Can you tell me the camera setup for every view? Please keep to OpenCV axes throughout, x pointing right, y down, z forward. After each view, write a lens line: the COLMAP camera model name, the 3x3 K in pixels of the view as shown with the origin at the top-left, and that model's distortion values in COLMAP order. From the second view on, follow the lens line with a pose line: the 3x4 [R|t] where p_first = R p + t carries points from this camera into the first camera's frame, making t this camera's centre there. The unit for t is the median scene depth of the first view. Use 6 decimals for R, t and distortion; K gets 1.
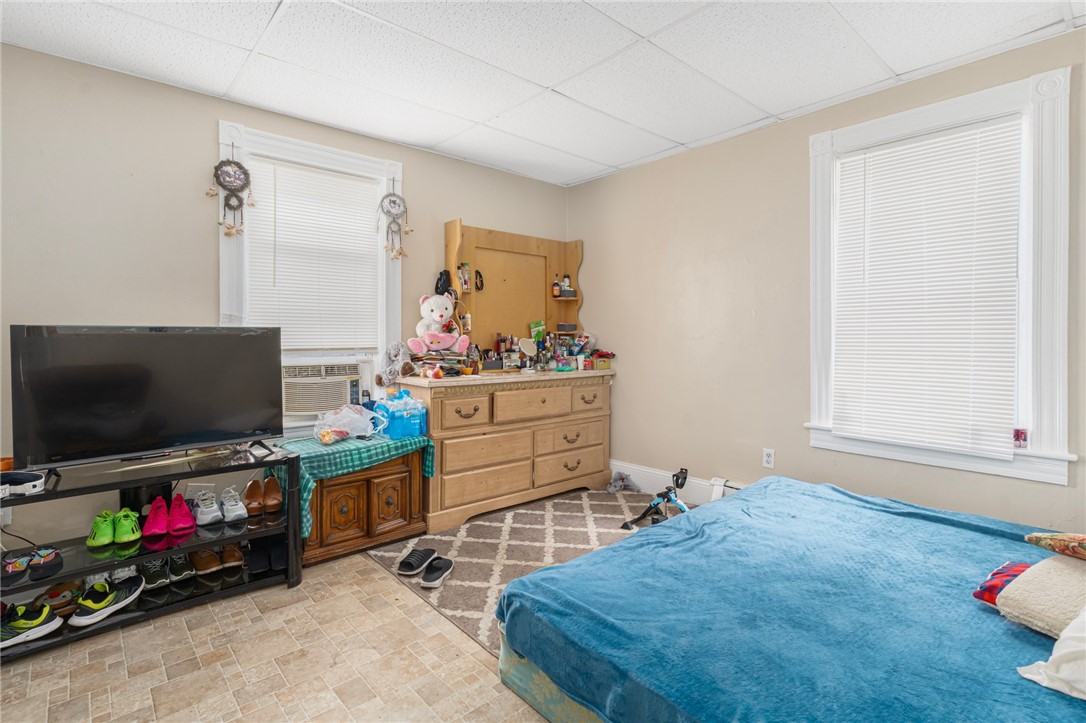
lens RADIAL K [[520.3, 0, 543.5], [0, 520.3, 349.3], [0, 0, 1]] dist [-0.001536, -0.000400]
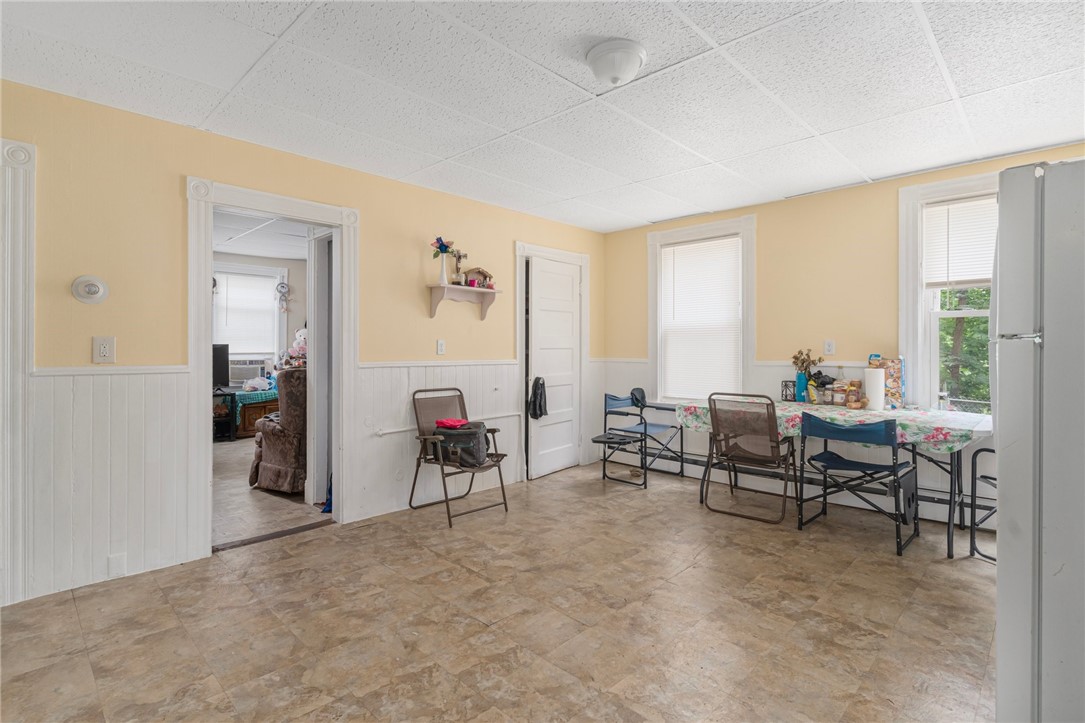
lens RADIAL K [[519.8, 0, 543.0], [0, 519.8, 349.3], [0, 0, 1]] dist [-0.001536, -0.000400]
pose [[0.996317, 0.004947, 0.085603, 0.646093], [-0.002675, 0.999642, -0.026632, 0.039693], [-0.085704, 0.026305, 0.995973, -1.329439]]
